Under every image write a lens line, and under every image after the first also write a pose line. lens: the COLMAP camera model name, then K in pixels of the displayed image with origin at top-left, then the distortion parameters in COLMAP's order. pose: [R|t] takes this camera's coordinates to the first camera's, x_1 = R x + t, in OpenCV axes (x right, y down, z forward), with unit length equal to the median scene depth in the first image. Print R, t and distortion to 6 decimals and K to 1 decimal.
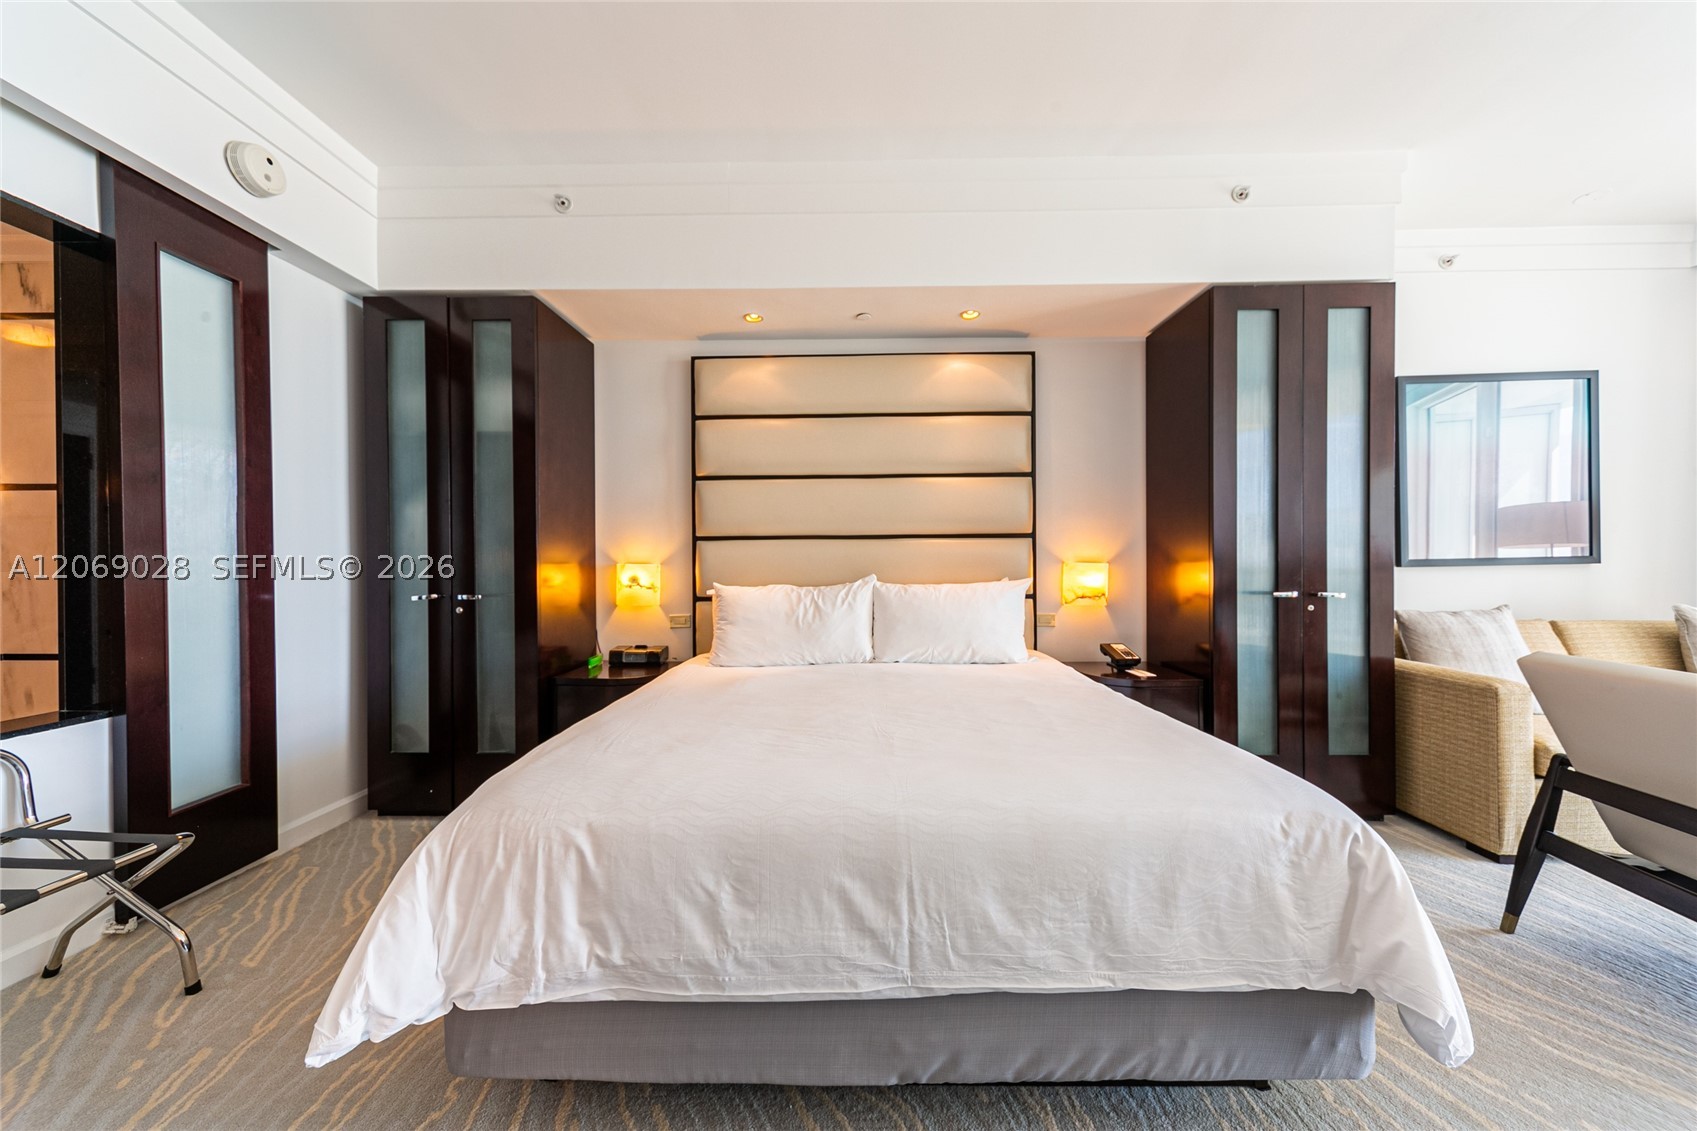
lens RADIAL K [[588.6, 0, 837.7], [0, 588.6, 555.4], [0, 0, 1]] dist [0.009746, -0.001123]
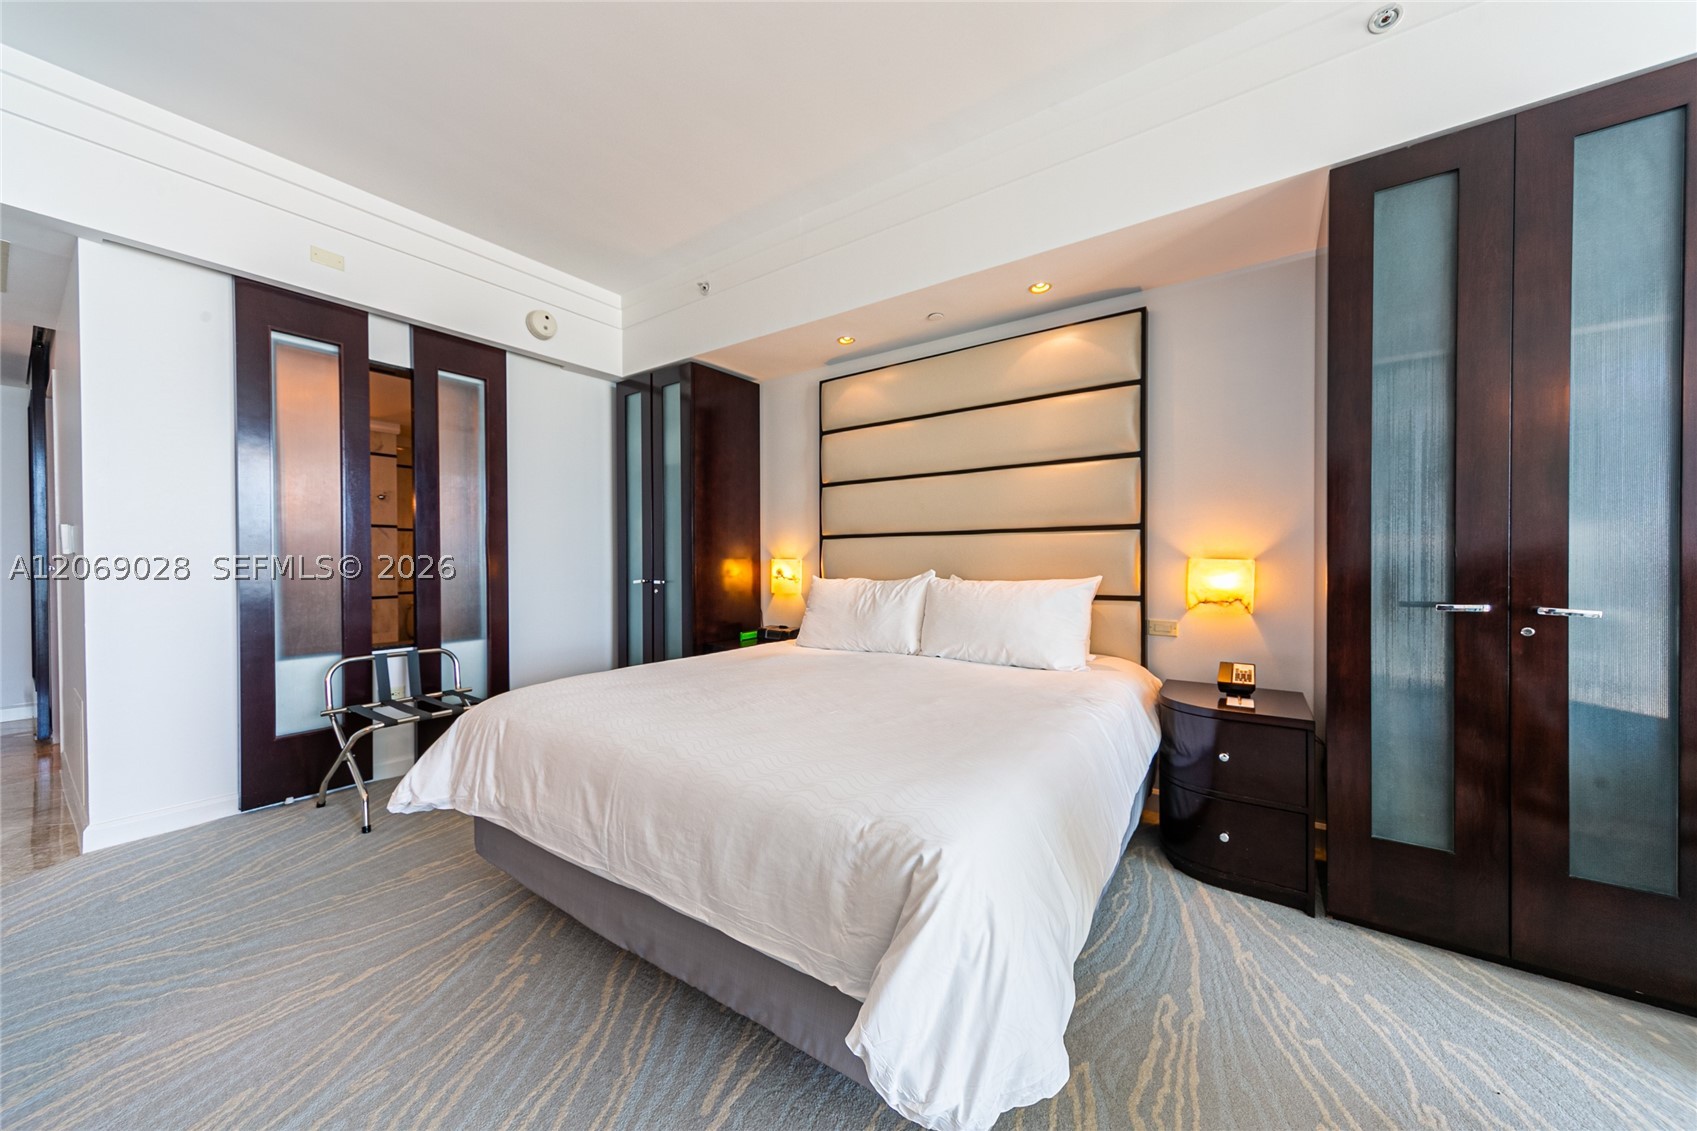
lens RADIAL K [[588.6, 0, 851.3], [0, 588.6, 555.8], [0, 0, 1]] dist [0.009746, -0.001123]
pose [[0.827657, -0.001127, -0.561233, 0.549594], [0.004808, 0.999976, 0.005083, 0.002003], [0.561214, -0.006905, 0.827642, 0.082869]]
